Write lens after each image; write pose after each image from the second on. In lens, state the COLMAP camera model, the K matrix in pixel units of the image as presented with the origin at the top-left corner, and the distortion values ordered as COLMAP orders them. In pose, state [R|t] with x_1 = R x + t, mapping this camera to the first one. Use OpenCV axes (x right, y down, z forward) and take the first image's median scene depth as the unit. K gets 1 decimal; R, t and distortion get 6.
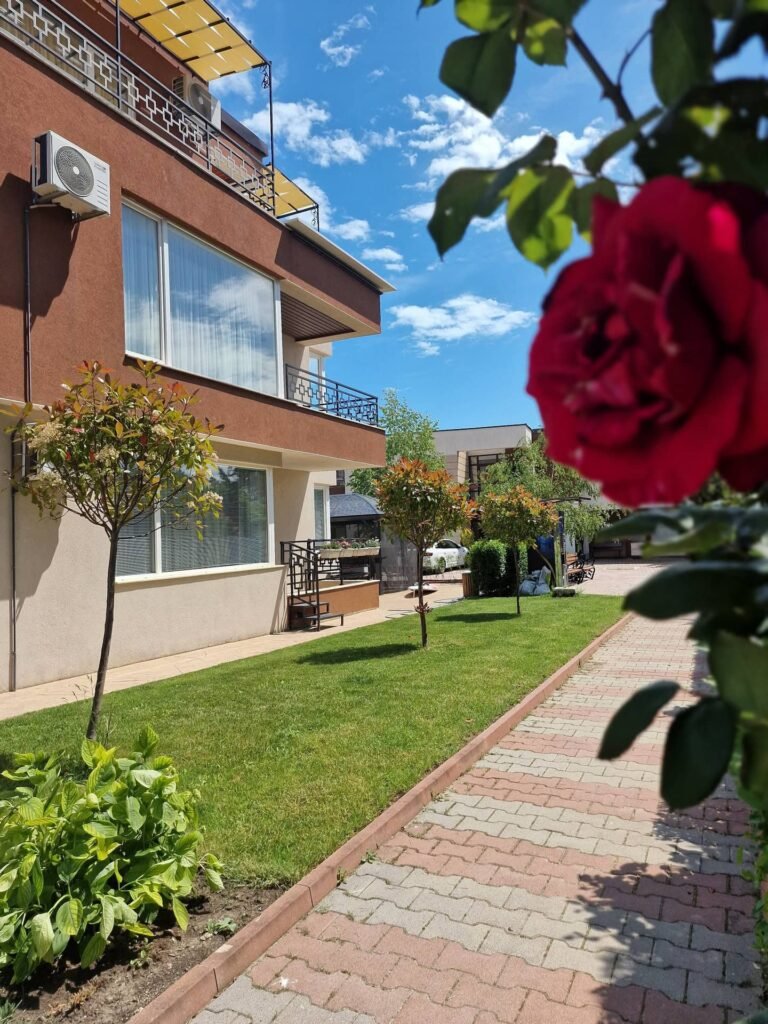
lens RADIAL K [[728.2, 0, 421.7], [0, 728.2, 515.2], [0, 0, 1]] dist [0.063876, -0.060090]
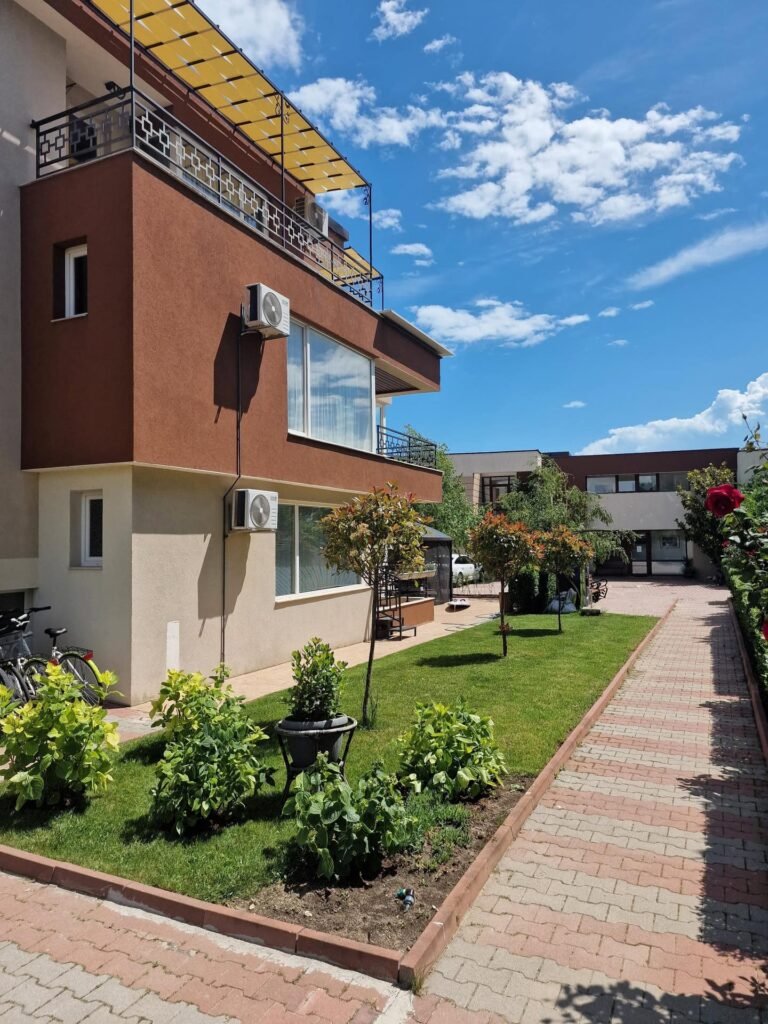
lens RADIAL K [[728.2, 0, 403.1], [0, 728.2, 514.3], [0, 0, 1]] dist [0.063876, -0.060090]
pose [[0.999731, 0.021460, -0.008769, -0.154035], [-0.021535, 0.999732, -0.008492, -0.053957], [0.008585, 0.008678, 0.999925, -0.291716]]
